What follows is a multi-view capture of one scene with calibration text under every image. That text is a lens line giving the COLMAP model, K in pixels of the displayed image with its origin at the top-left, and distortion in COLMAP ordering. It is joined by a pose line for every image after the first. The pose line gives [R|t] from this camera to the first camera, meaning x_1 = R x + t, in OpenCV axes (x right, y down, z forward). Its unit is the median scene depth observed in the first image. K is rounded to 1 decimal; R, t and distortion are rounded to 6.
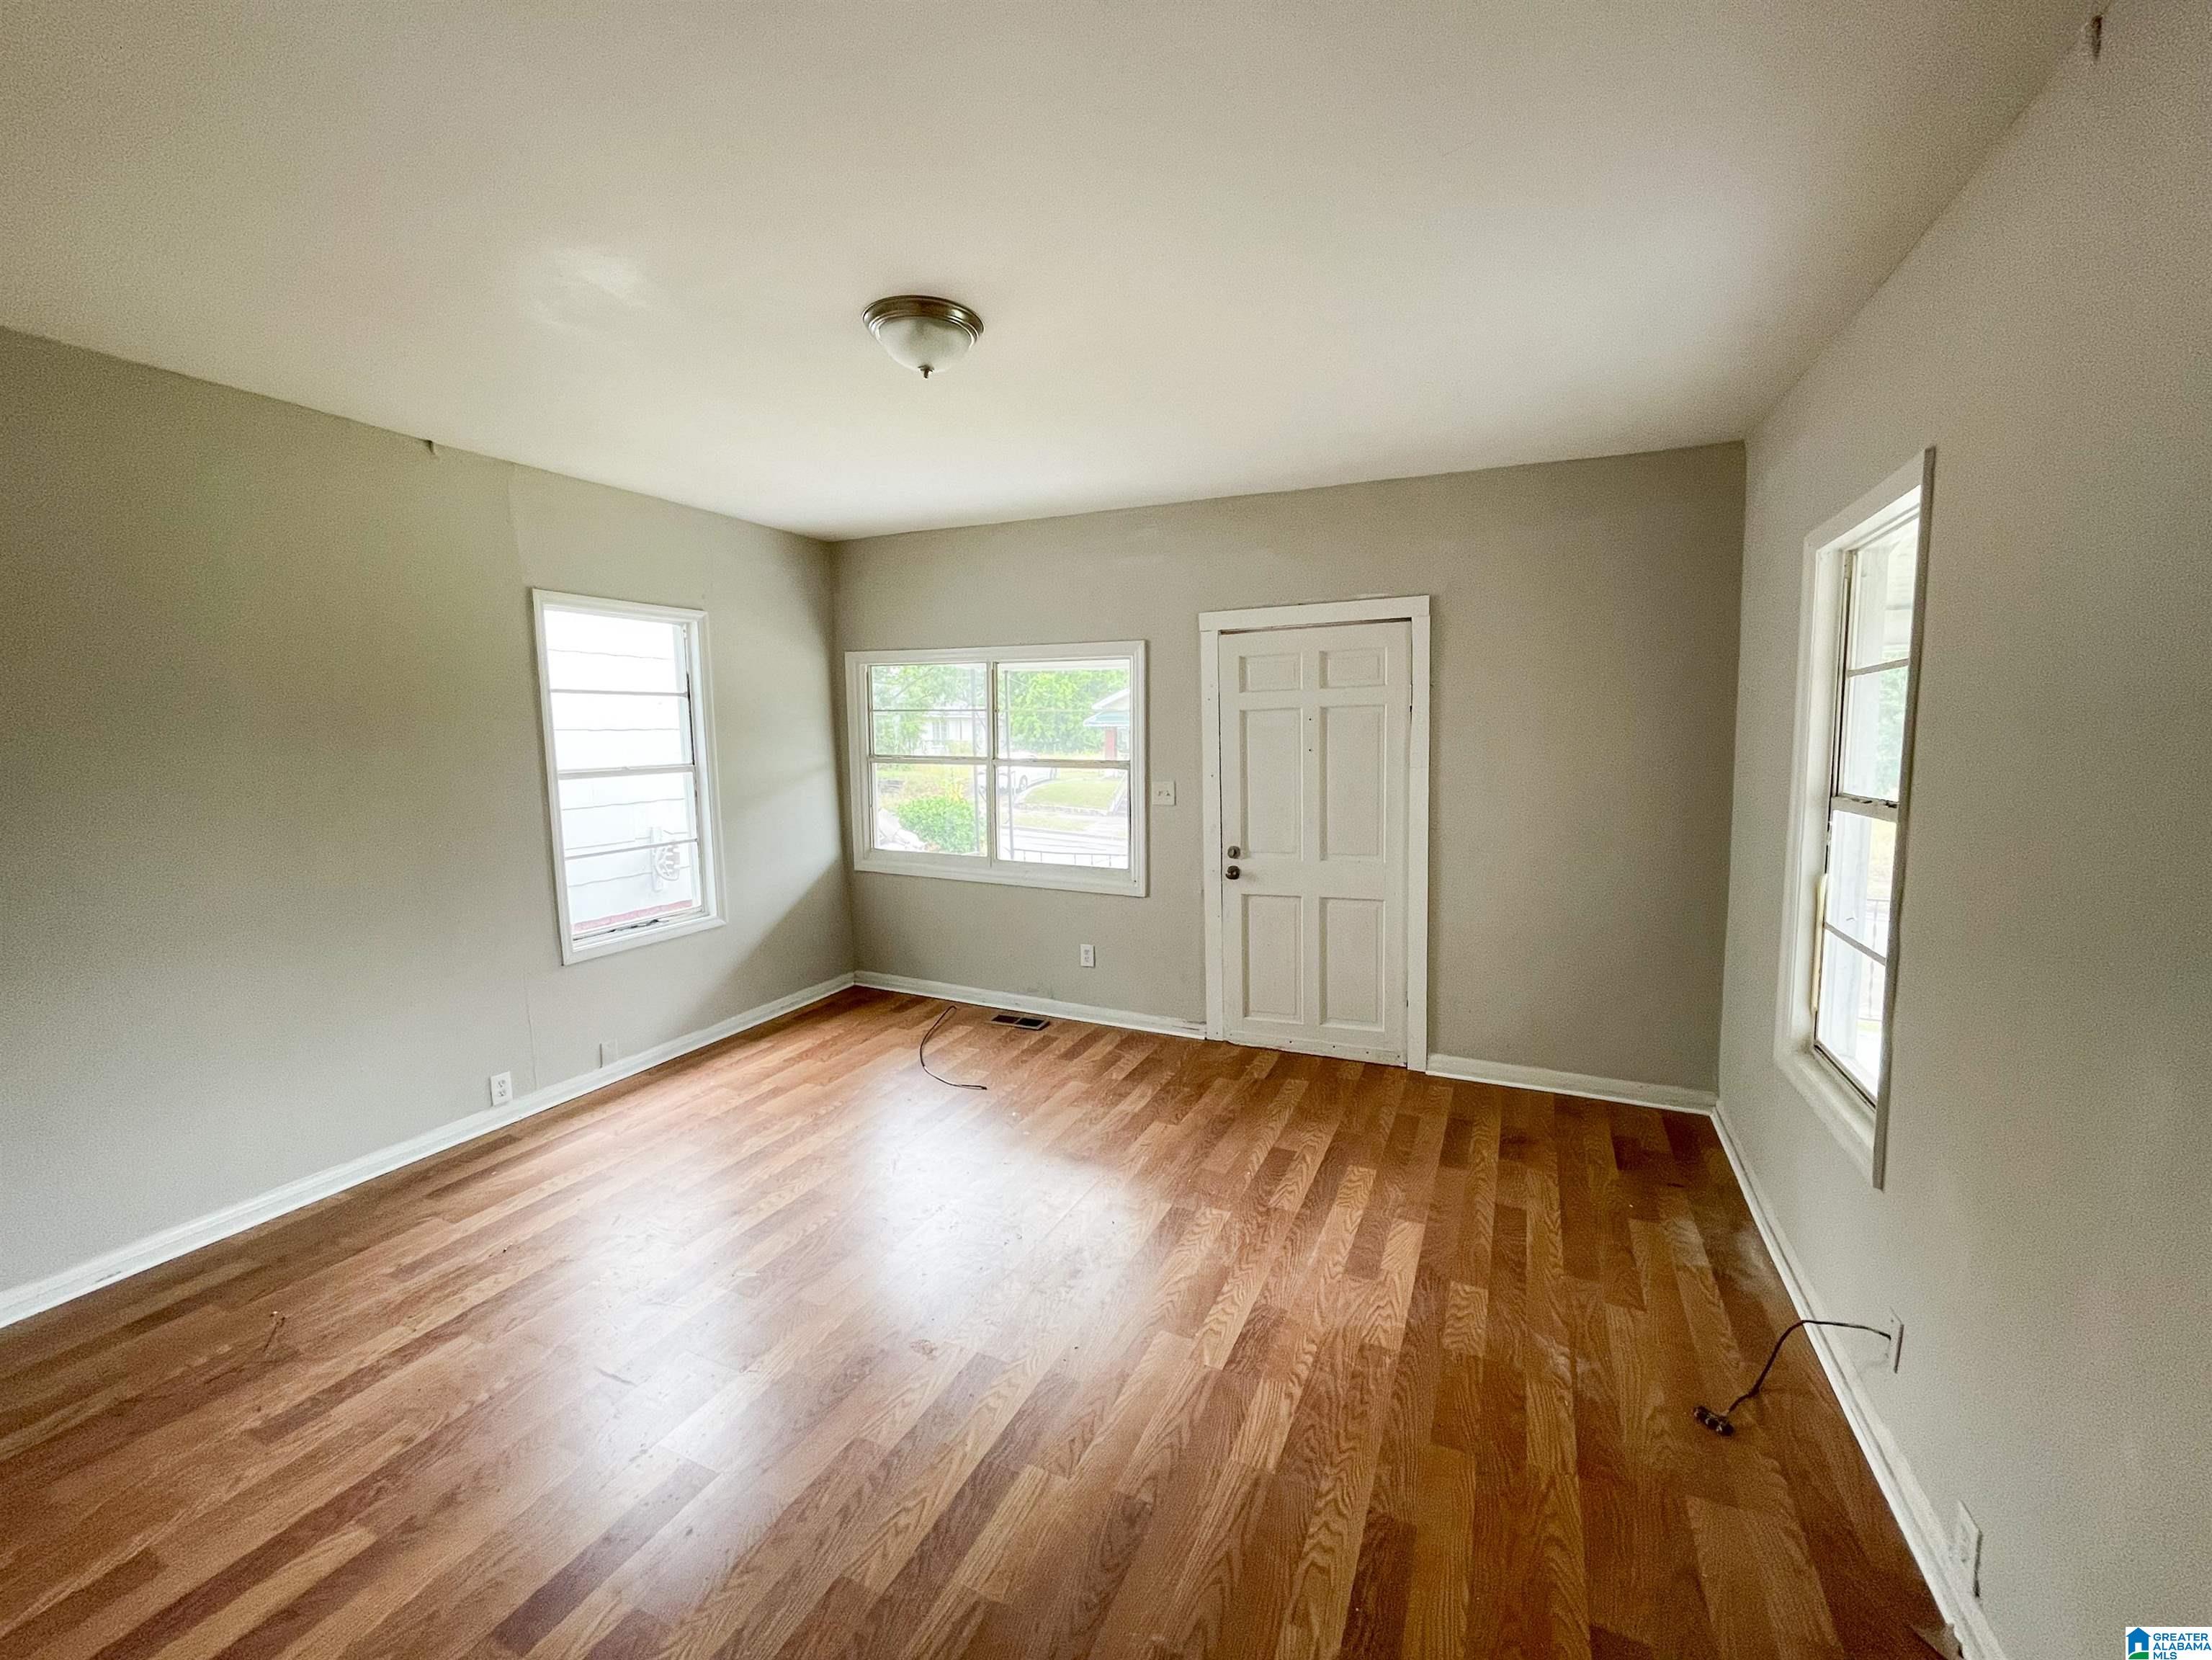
lens RADIAL K [[895.9, 0, 1113.6], [0, 895.9, 822.3], [0, 0, 1]] dist [0.000787, -0.000115]
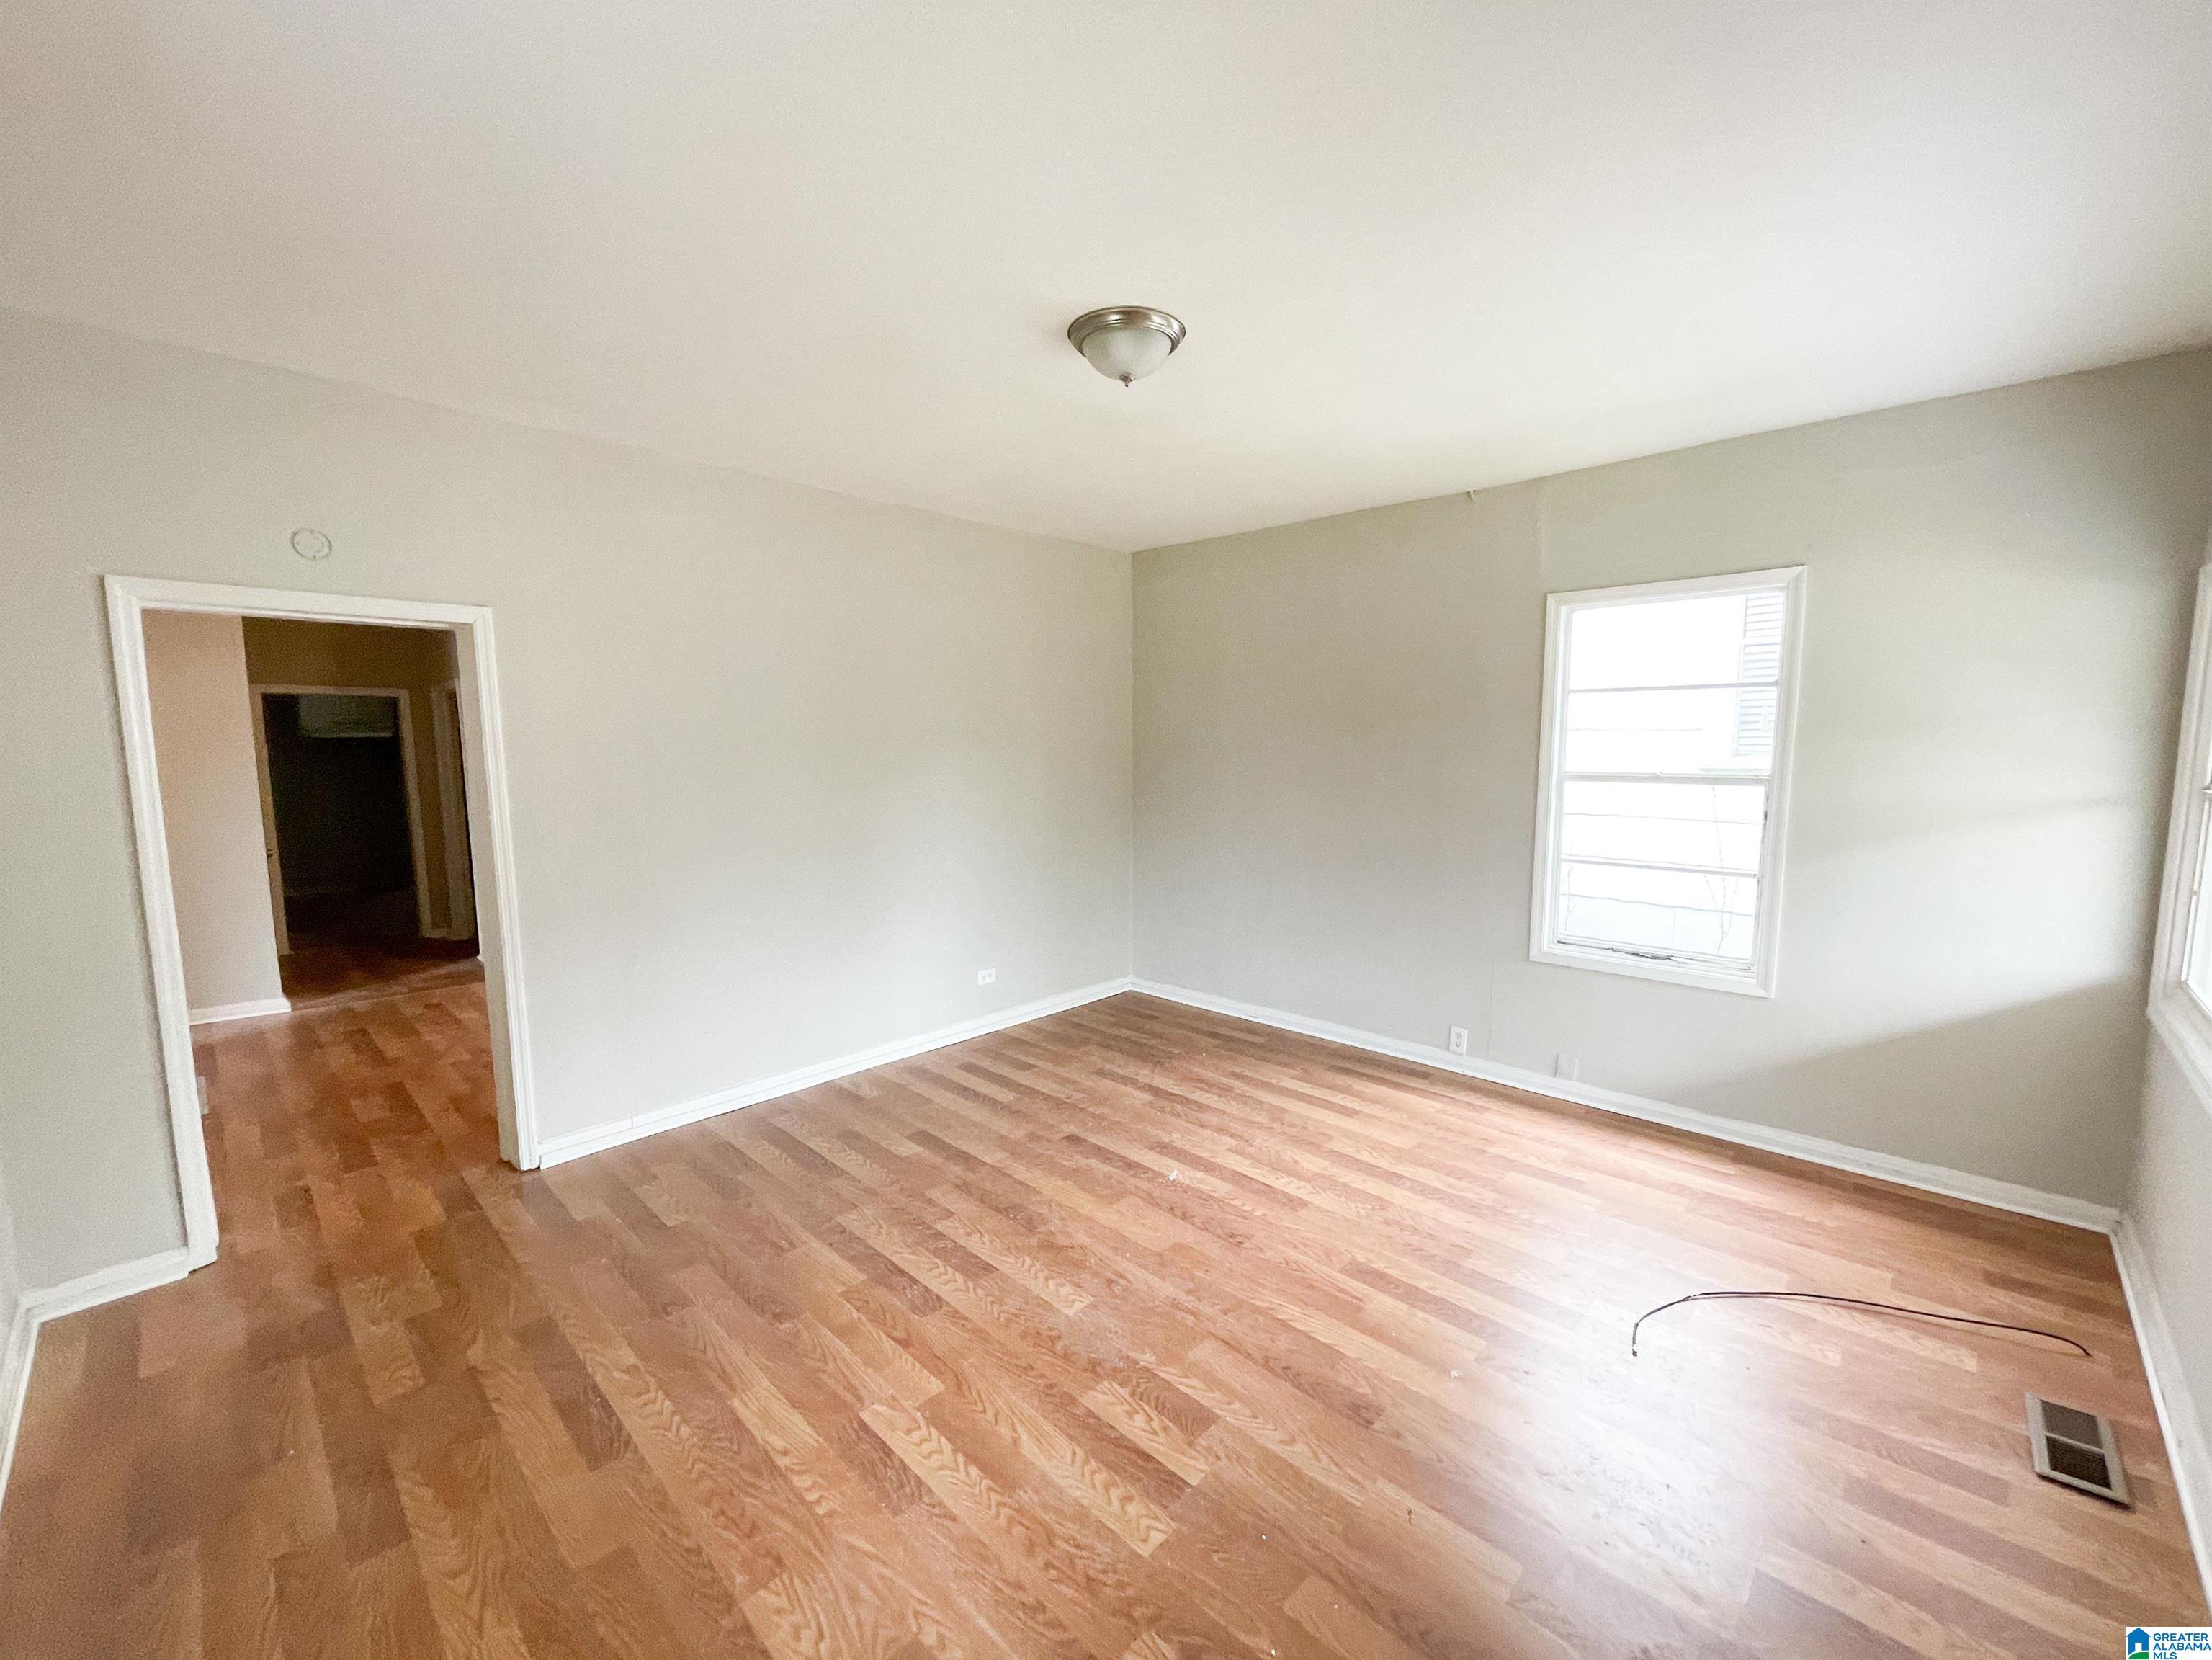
lens RADIAL K [[895.9, 0, 1114.0], [0, 895.9, 835.6], [0, 0, 1]] dist [0.000787, -0.000115]
pose [[-0.332440, 0.111040, -0.936565, 0.747879], [-0.091337, 0.984586, 0.149154, -0.138653], [0.938691, 0.135128, -0.317174, 1.293659]]
